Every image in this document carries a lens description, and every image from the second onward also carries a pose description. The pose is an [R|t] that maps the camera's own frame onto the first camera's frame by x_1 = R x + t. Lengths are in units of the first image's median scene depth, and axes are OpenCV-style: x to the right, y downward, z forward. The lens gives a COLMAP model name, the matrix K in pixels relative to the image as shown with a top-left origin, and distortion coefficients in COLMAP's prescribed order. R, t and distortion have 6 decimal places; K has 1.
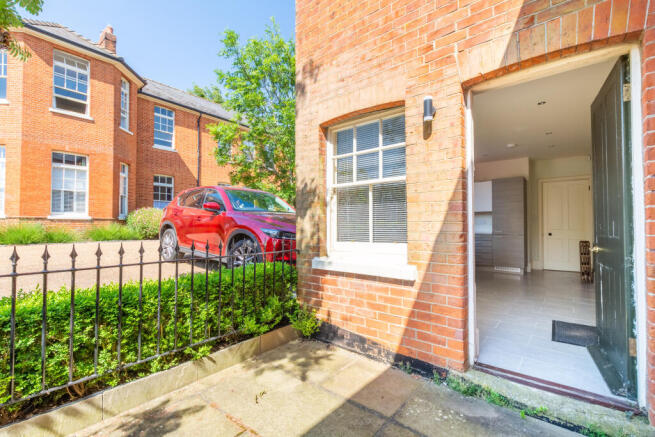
lens RADIAL K [[288.2, 0, 327.8], [0, 288.2, 217.2], [0, 0, 1]] dist [0.003062, -0.000192]
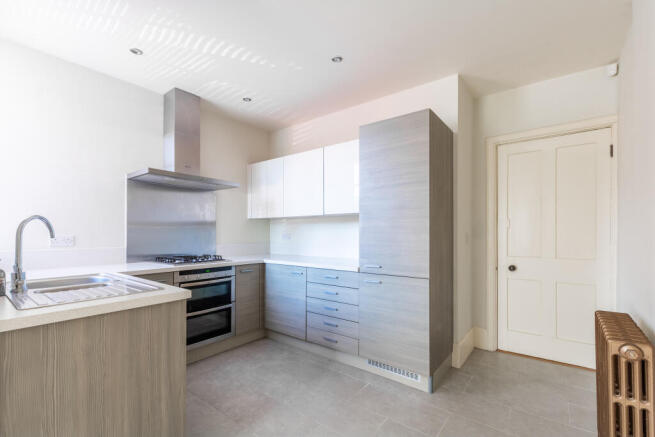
lens RADIAL K [[288.2, 0, 337.9], [0, 288.2, 230.2], [0, 0, 1]] dist [0.003062, -0.000192]
pose [[0.998438, 0.007718, 0.055342, 0.504715], [-0.008354, 0.999902, 0.011262, -0.000292], [-0.055250, -0.011707, 0.998404, 0.608942]]
